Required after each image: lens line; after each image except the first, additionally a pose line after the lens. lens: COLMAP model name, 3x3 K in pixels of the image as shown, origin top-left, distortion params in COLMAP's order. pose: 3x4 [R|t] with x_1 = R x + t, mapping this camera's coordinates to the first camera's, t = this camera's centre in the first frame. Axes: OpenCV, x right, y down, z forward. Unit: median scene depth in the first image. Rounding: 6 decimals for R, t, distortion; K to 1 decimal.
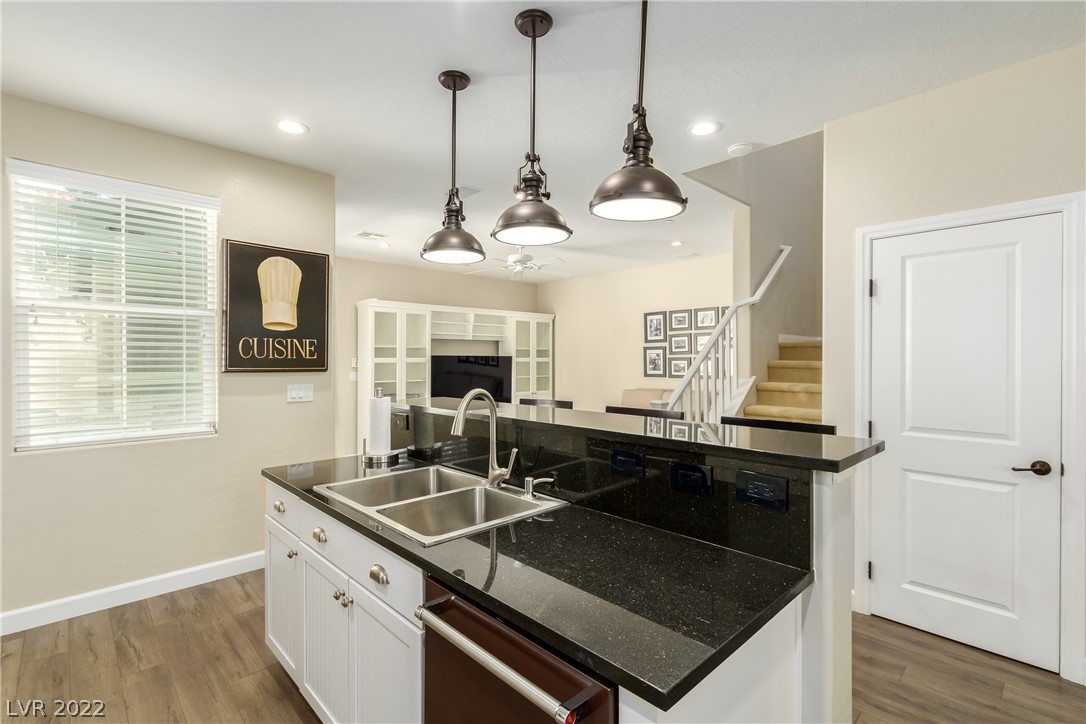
lens RADIAL K [[501.1, 0, 534.0], [0, 501.1, 359.6], [0, 0, 1]] dist [0.004253, -0.002154]
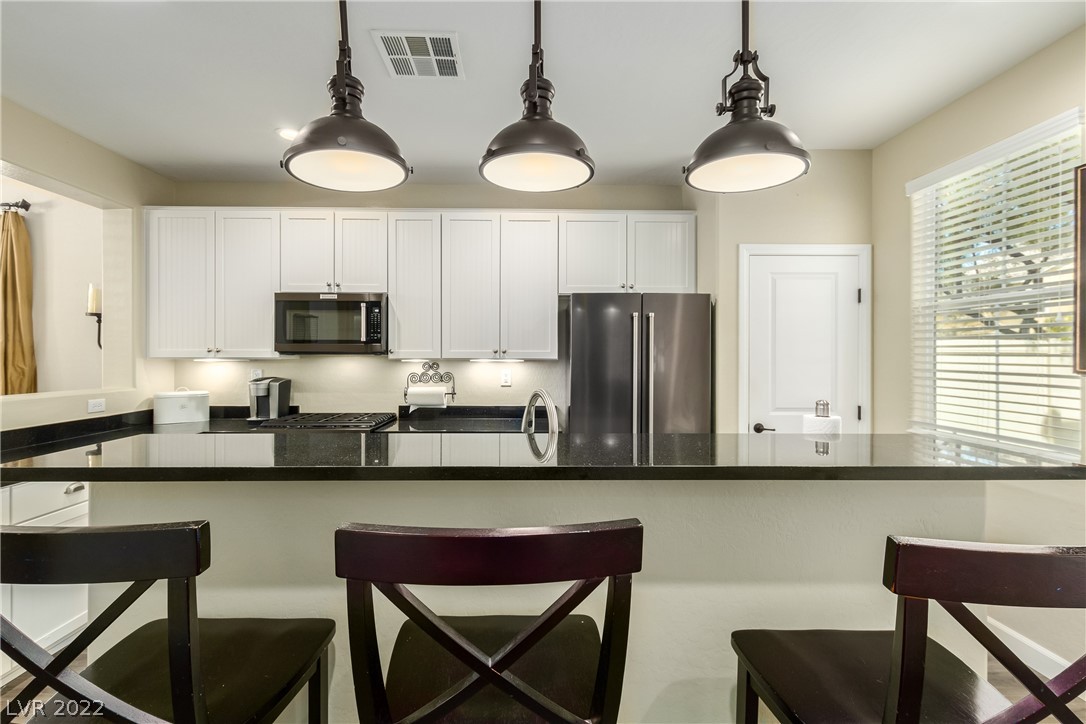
lens RADIAL K [[501.1, 0, 532.2], [0, 501.1, 359.6], [0, 0, 1]] dist [0.004253, -0.002154]
pose [[-0.650142, 0.008032, -0.759770, 0.151696], [-0.002060, 0.999922, 0.012335, -0.001161], [0.759810, 0.009585, -0.650075, 0.402776]]
